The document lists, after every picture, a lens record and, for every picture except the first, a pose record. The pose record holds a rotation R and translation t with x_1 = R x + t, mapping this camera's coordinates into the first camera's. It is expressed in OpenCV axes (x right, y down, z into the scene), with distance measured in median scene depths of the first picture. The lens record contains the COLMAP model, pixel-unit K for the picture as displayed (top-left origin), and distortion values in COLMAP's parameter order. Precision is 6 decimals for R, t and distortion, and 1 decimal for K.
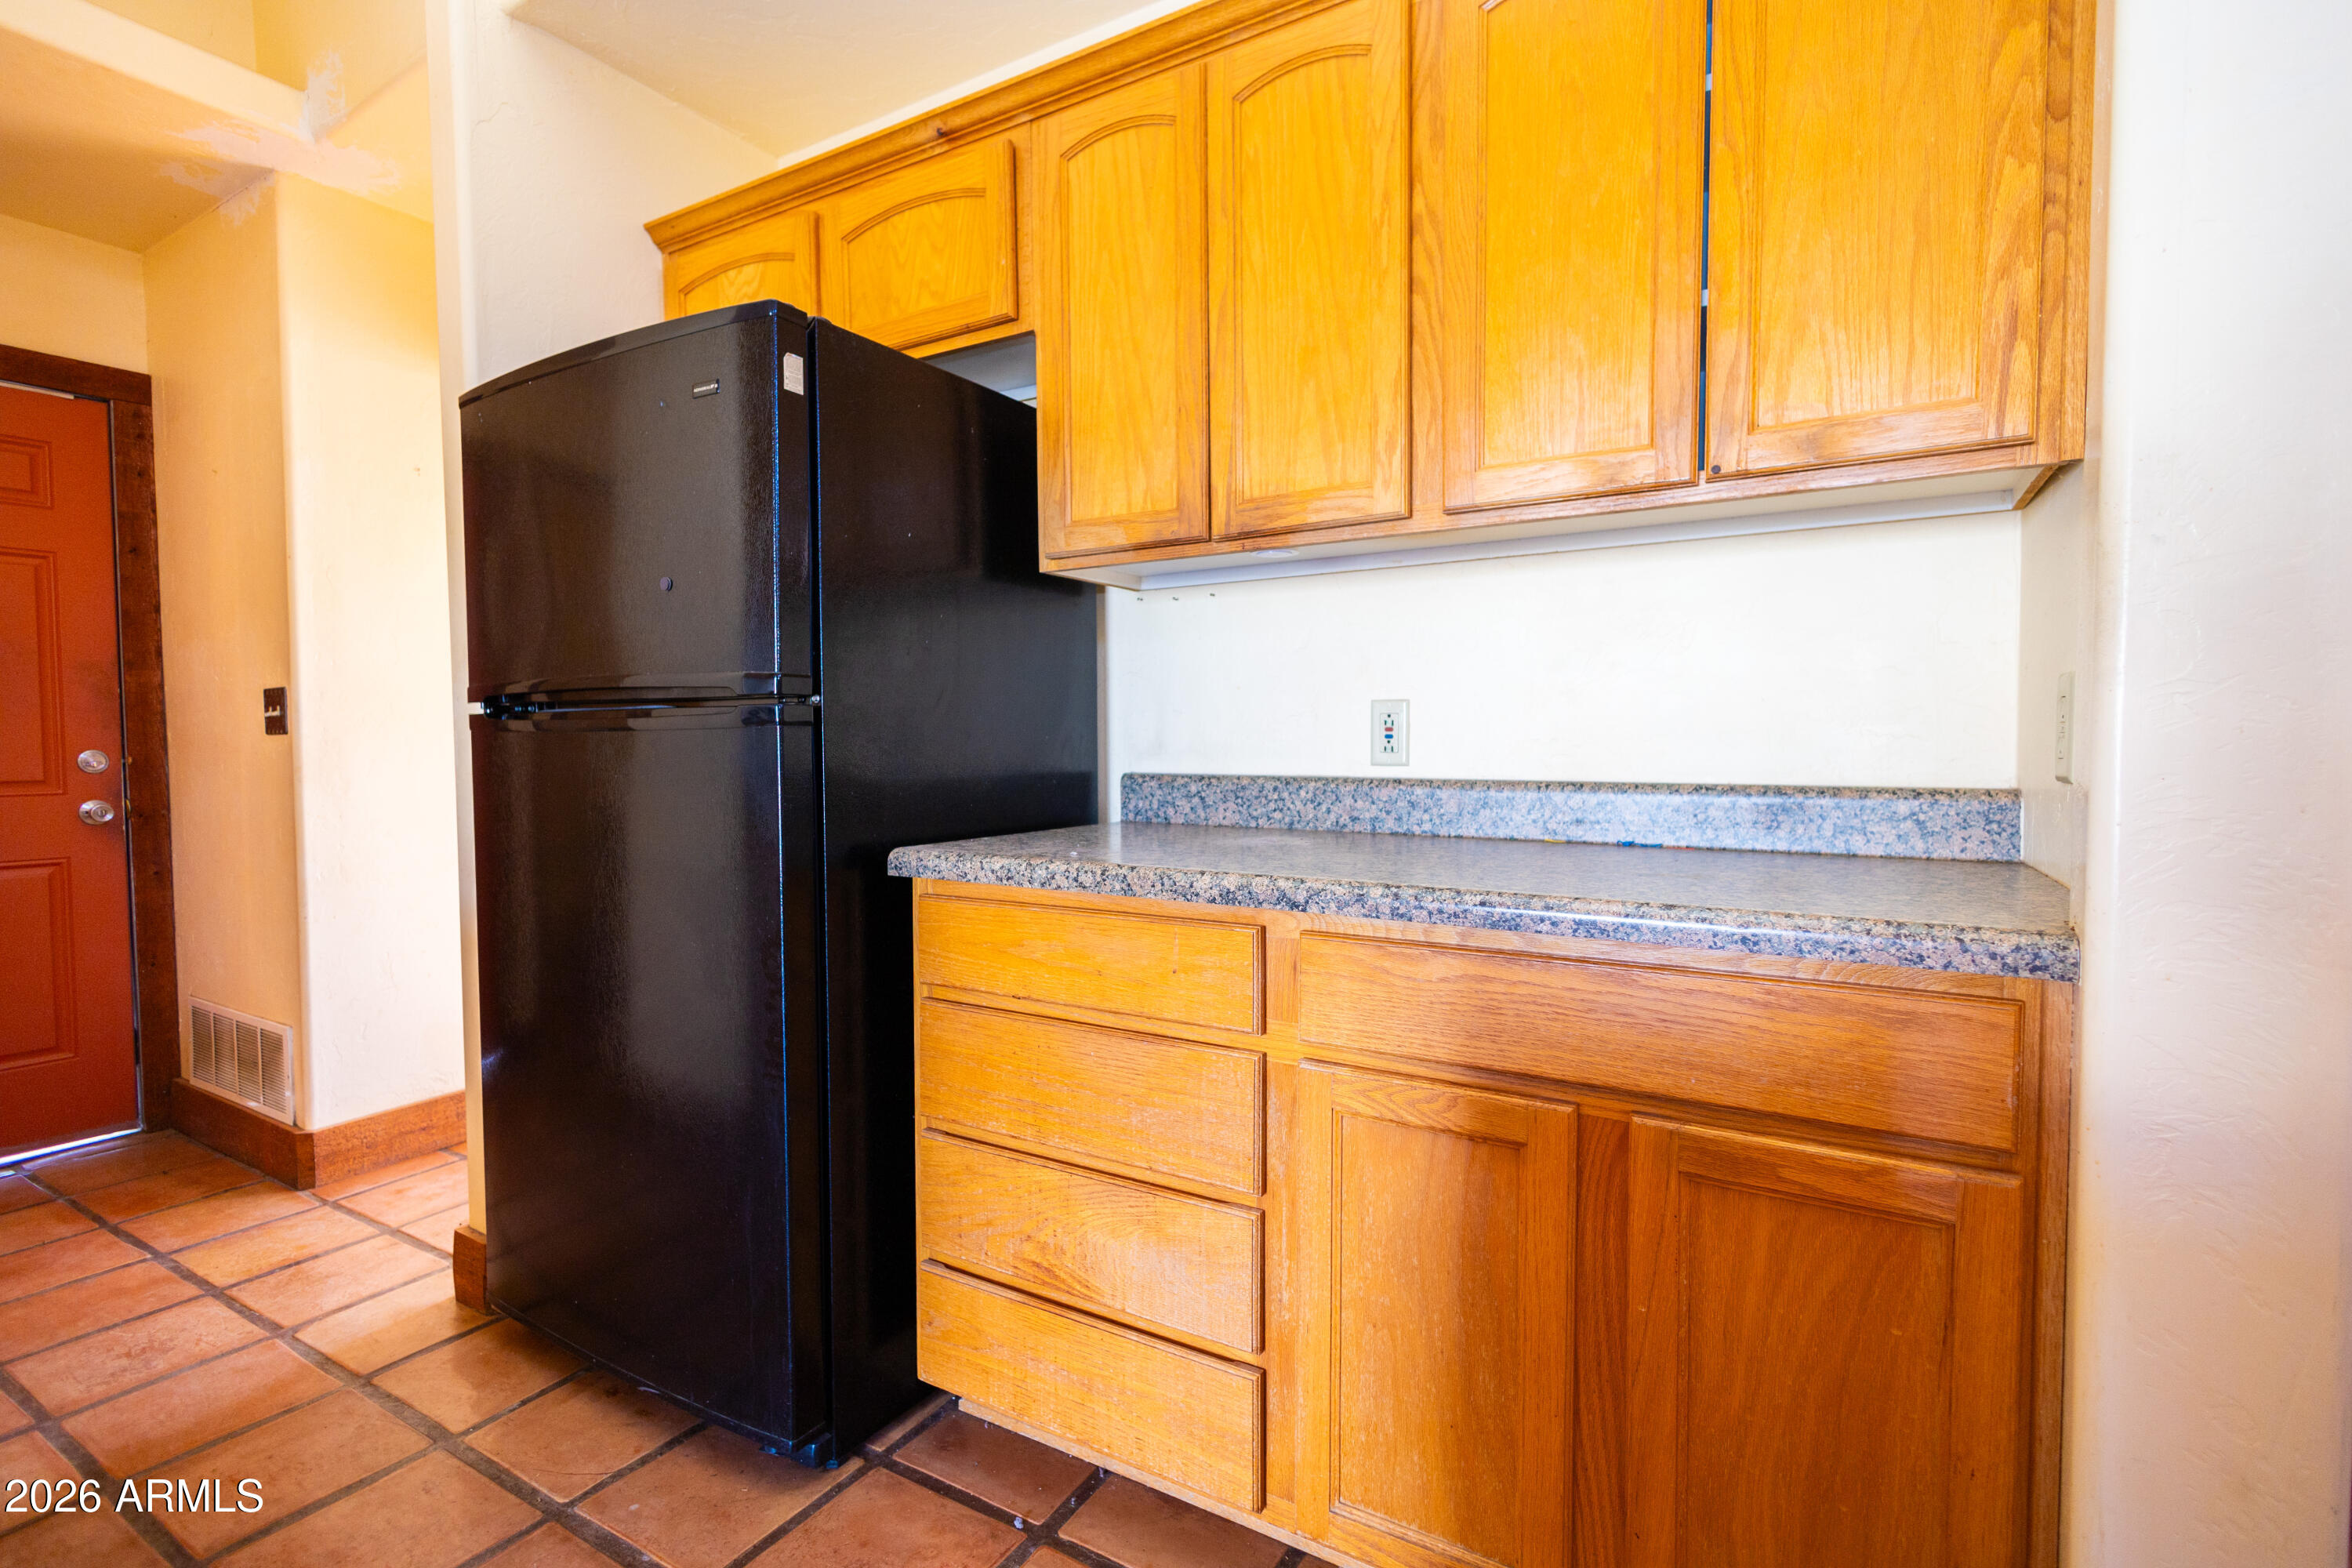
lens RADIAL K [[1071.8, 0, 1176.0], [0, 1071.8, 784.0], [0, 0, 1]] dist [0.007794, -0.000023]
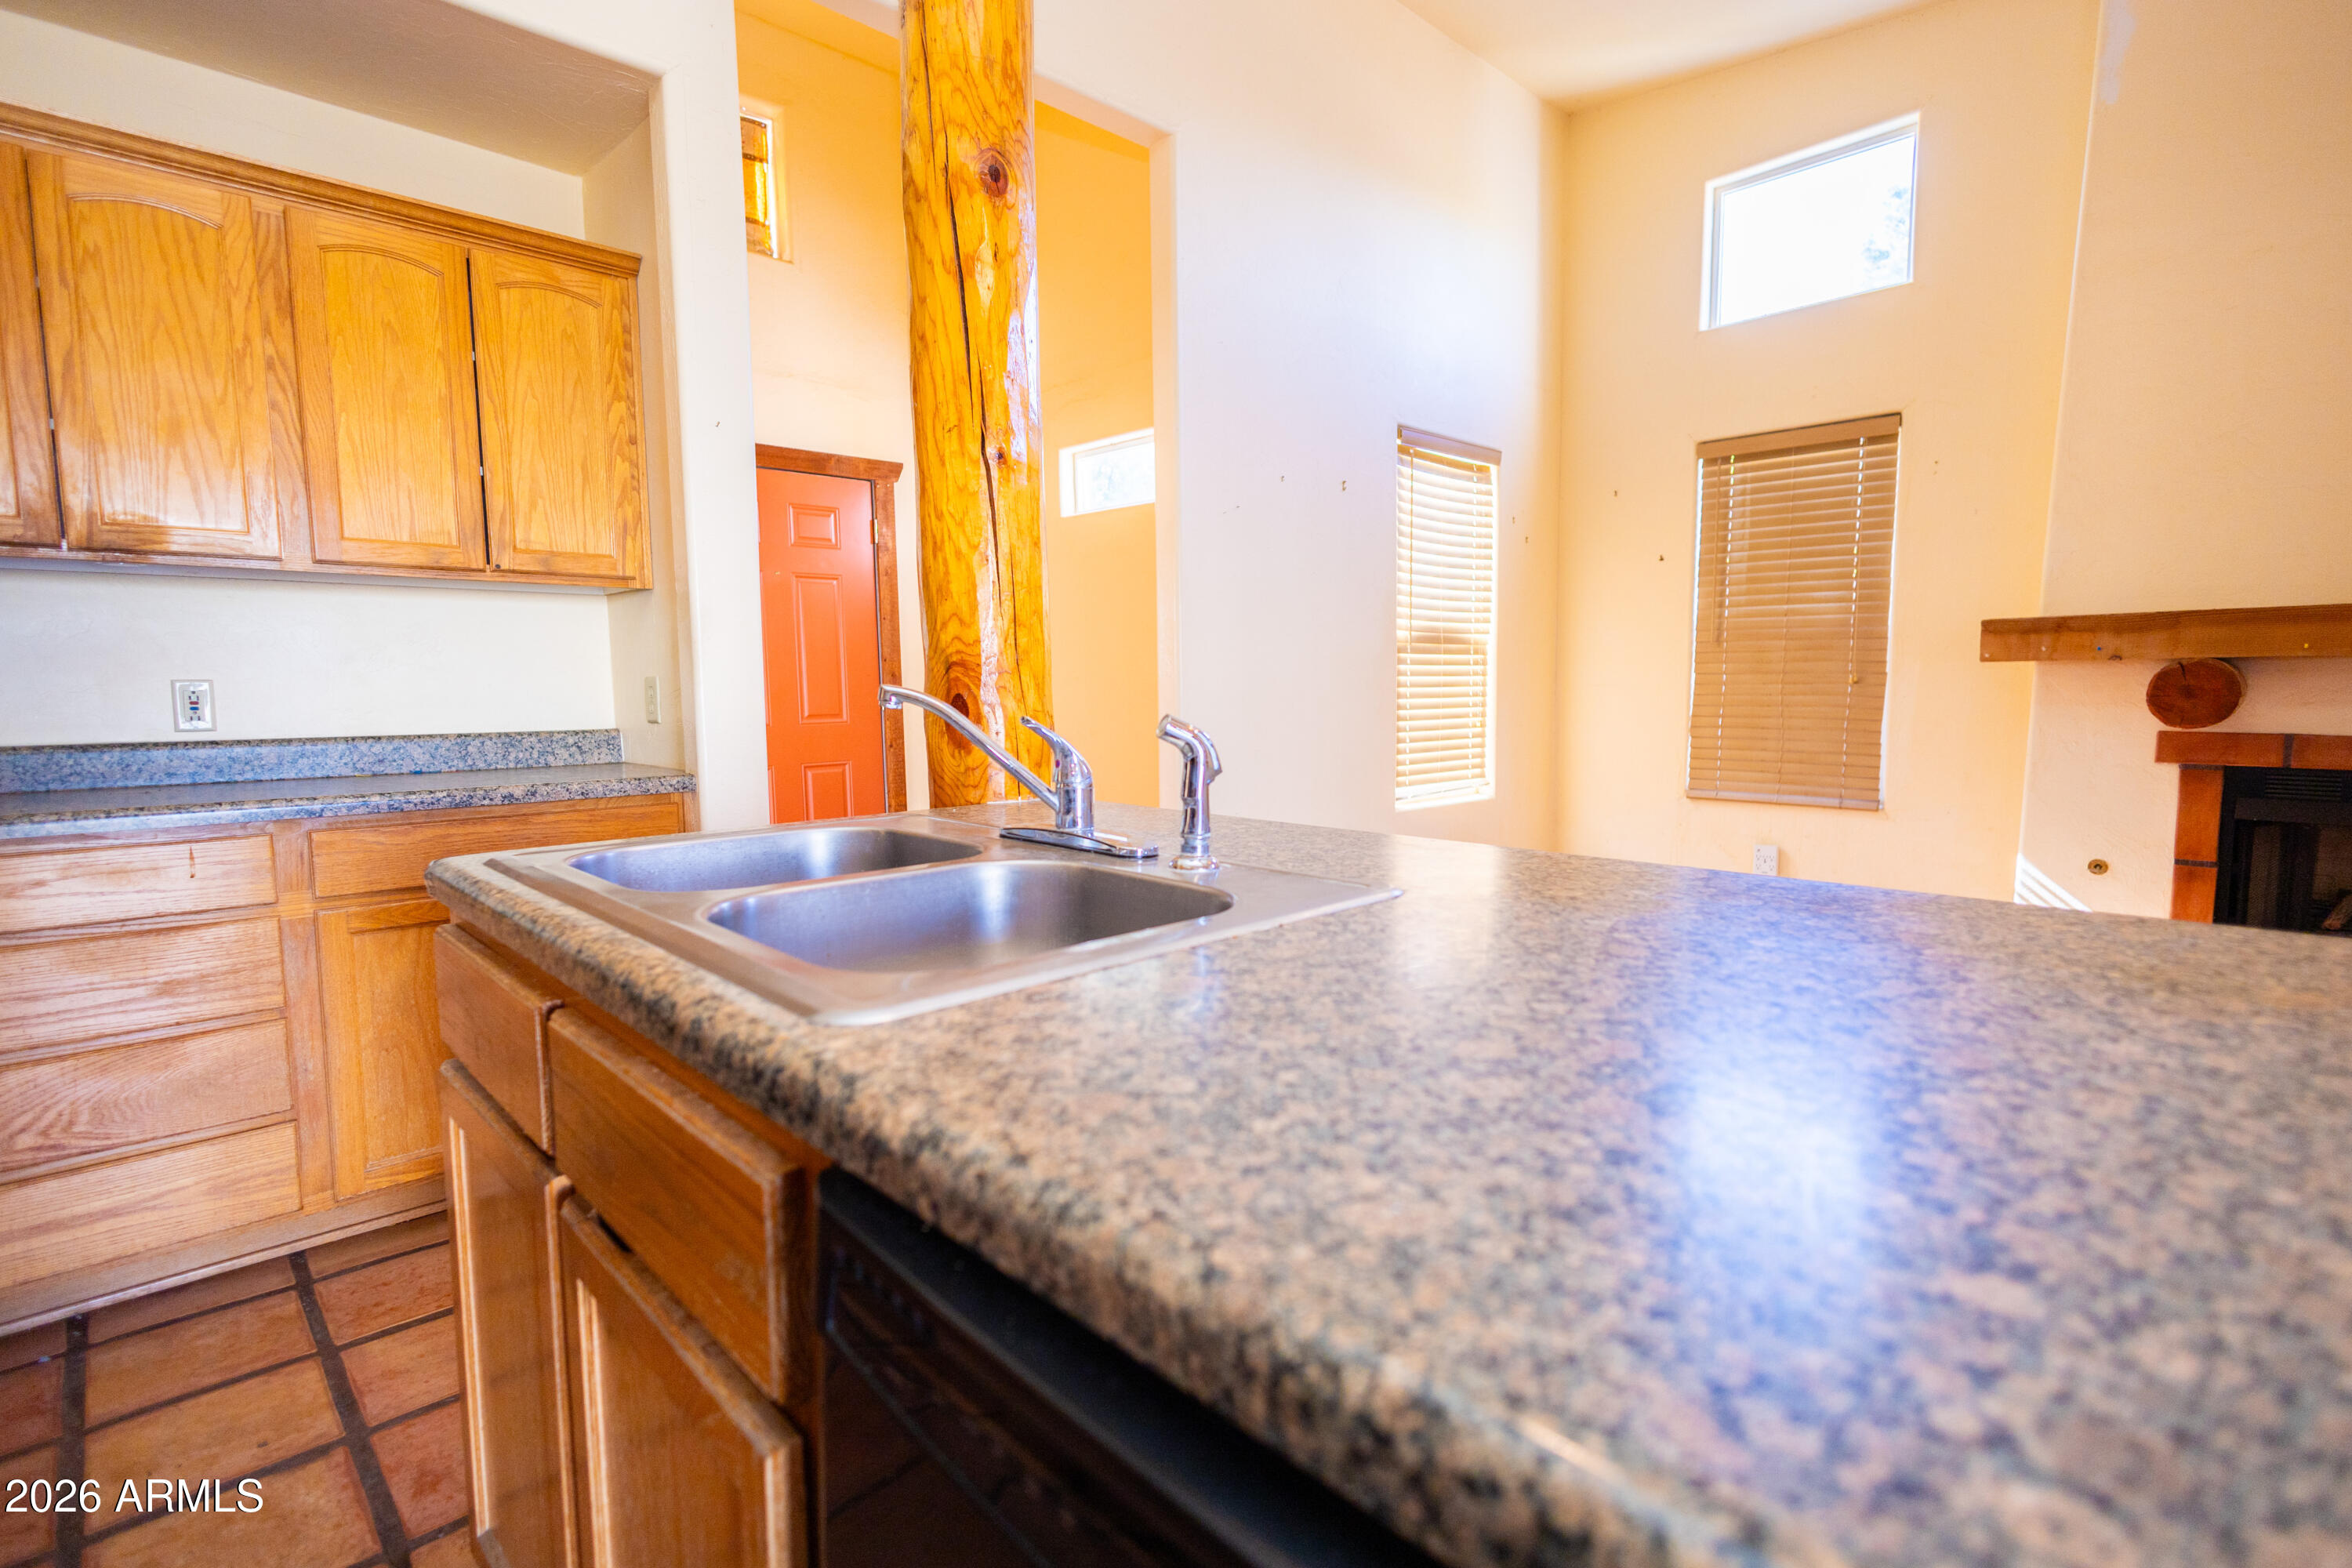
lens RADIAL K [[1071.8, 0, 1176.0], [0, 1071.8, 784.0], [0, 0, 1]] dist [0.007794, -0.000023]
pose [[0.254762, -0.087864, 0.963004, -0.887320], [0.049393, 0.995746, 0.077784, 0.003927], [-0.965741, 0.027749, 0.258018, -0.541312]]
